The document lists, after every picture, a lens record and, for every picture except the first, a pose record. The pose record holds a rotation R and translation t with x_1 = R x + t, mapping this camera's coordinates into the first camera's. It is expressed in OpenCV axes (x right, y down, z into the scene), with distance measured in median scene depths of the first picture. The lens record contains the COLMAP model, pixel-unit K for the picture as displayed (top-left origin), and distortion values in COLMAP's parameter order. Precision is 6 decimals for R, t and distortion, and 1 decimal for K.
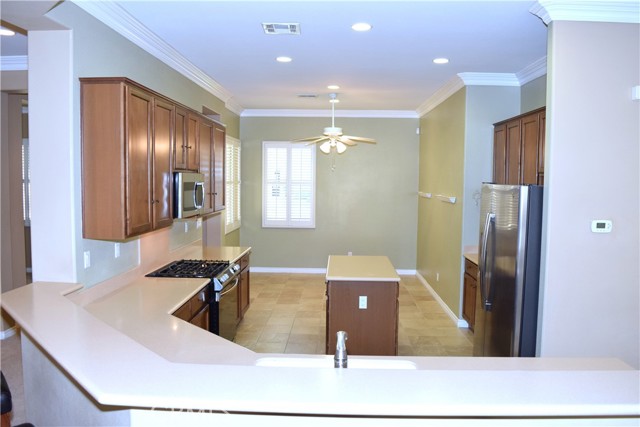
lens RADIAL K [[509.1, 0, 304.9], [0, 509.1, 211.4], [0, 0, 1]] dist [-0.008060, -0.000506]
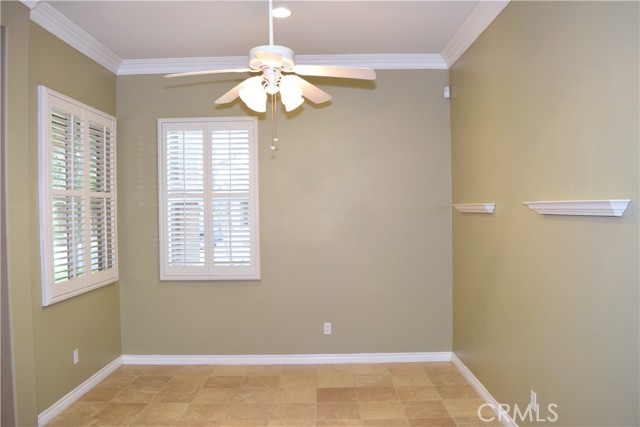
lens RADIAL K [[511.8, 0, 320.0], [0, 511.8, 213.5], [0, 0, 1]] dist [-0.002568, 0.000719]
pose [[0.998241, -0.023645, 0.054375, 0.056802], [0.026718, 0.998045, -0.056508, -0.003624], [-0.052932, 0.057862, 0.996920, 0.478005]]
